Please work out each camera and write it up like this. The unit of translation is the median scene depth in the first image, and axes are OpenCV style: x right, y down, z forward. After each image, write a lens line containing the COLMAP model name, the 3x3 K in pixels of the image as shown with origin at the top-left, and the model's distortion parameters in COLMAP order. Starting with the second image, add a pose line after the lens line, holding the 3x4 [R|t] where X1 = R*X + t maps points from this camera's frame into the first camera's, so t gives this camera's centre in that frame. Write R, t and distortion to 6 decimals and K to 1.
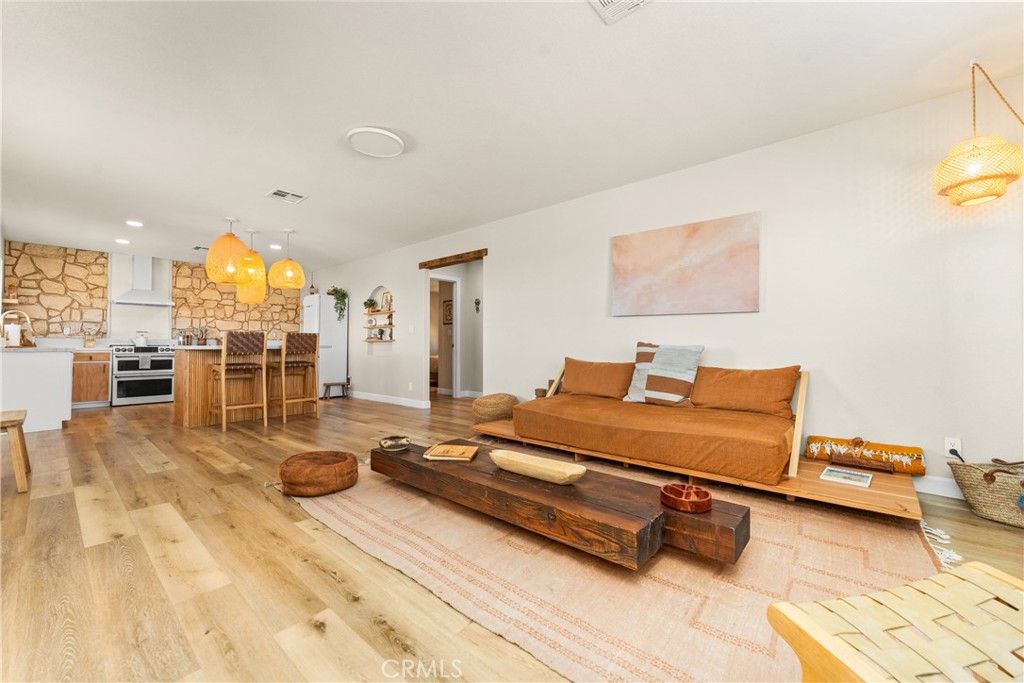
lens RADIAL K [[412.0, 0, 507.6], [0, 412.0, 338.0], [0, 0, 1]] dist [0.000488, 0.000137]
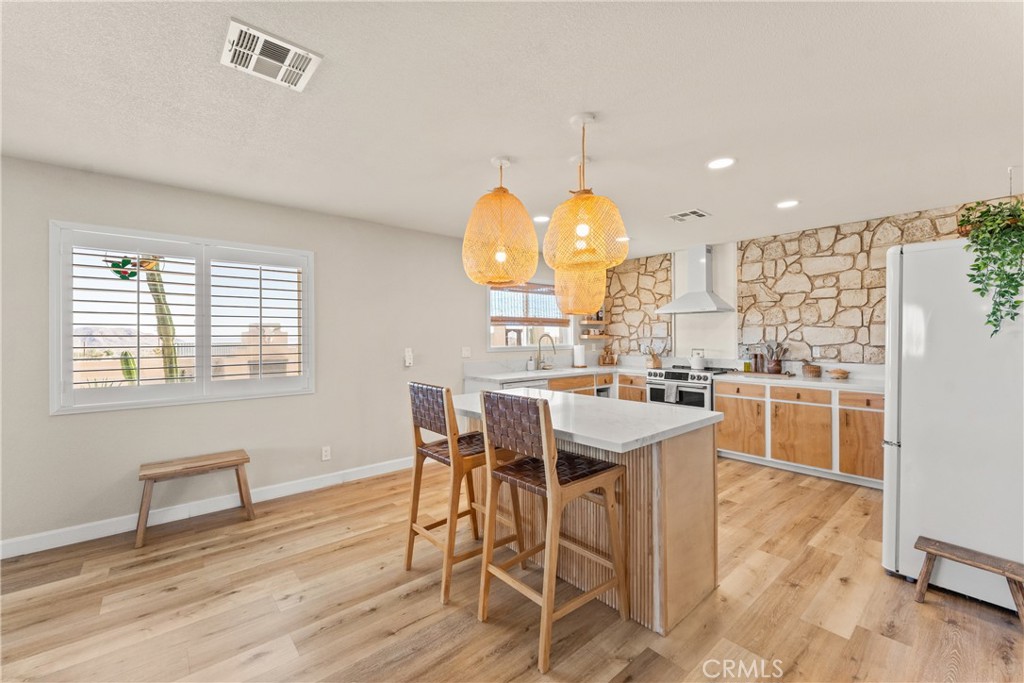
lens RADIAL K [[412.0, 0, 510.3], [0, 412.0, 337.4], [0, 0, 1]] dist [0.000488, 0.000137]
pose [[-0.129414, 0.002726, -0.991587, -0.111521], [0.025714, 0.999669, -0.000608, -0.046136], [0.991257, -0.025577, -0.129442, 0.791073]]
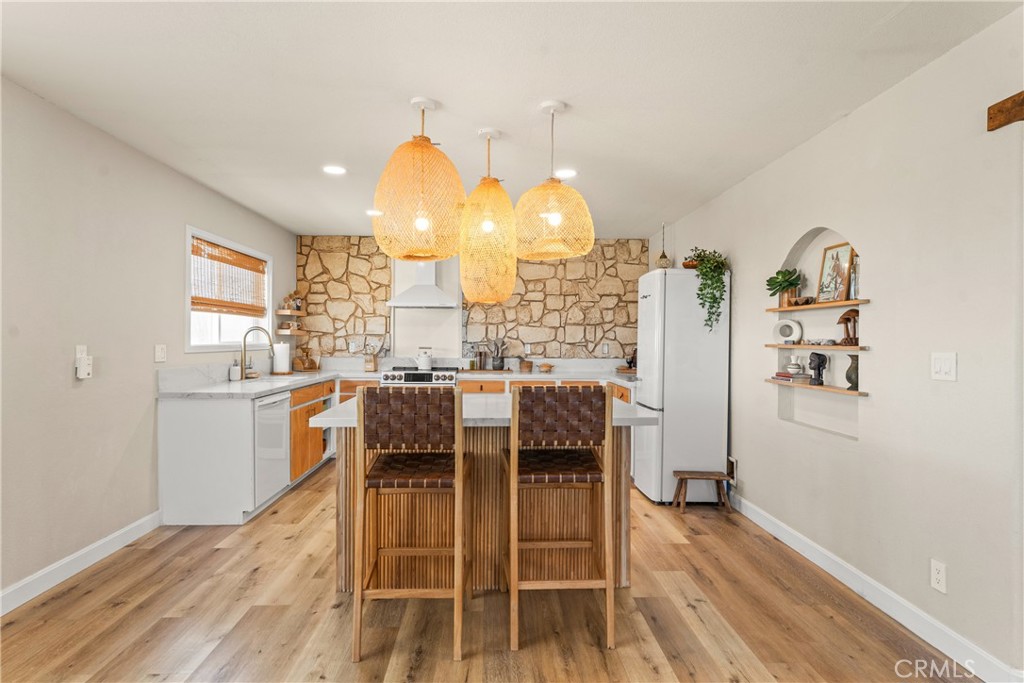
lens RADIAL K [[542.4, 0, 503.2], [0, 542.4, 338.0], [0, 0, 1]] dist [0.001605, -0.000053]
pose [[0.688718, 0.003739, -0.725020, -0.160508], [0.007804, 0.999891, 0.012569, -0.042746], [0.724988, -0.014314, 0.688613, 0.499874]]
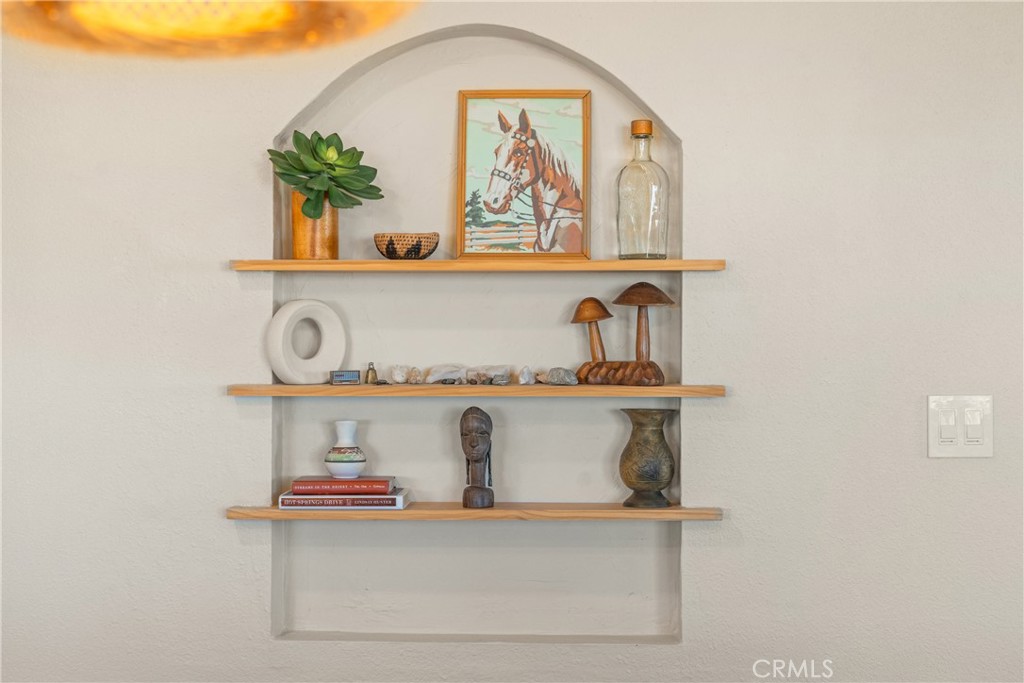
lens RADIAL K [[1398.2, 0, 512.1], [0, 1398.2, 344.2], [0, 0, 1]] dist [-0.008214, 0.000000]
pose [[0.770658, -0.006164, 0.637219, -0.549304], [-0.009501, 0.999731, 0.021161, -0.048367], [-0.637178, -0.022362, 0.770392, 0.704962]]
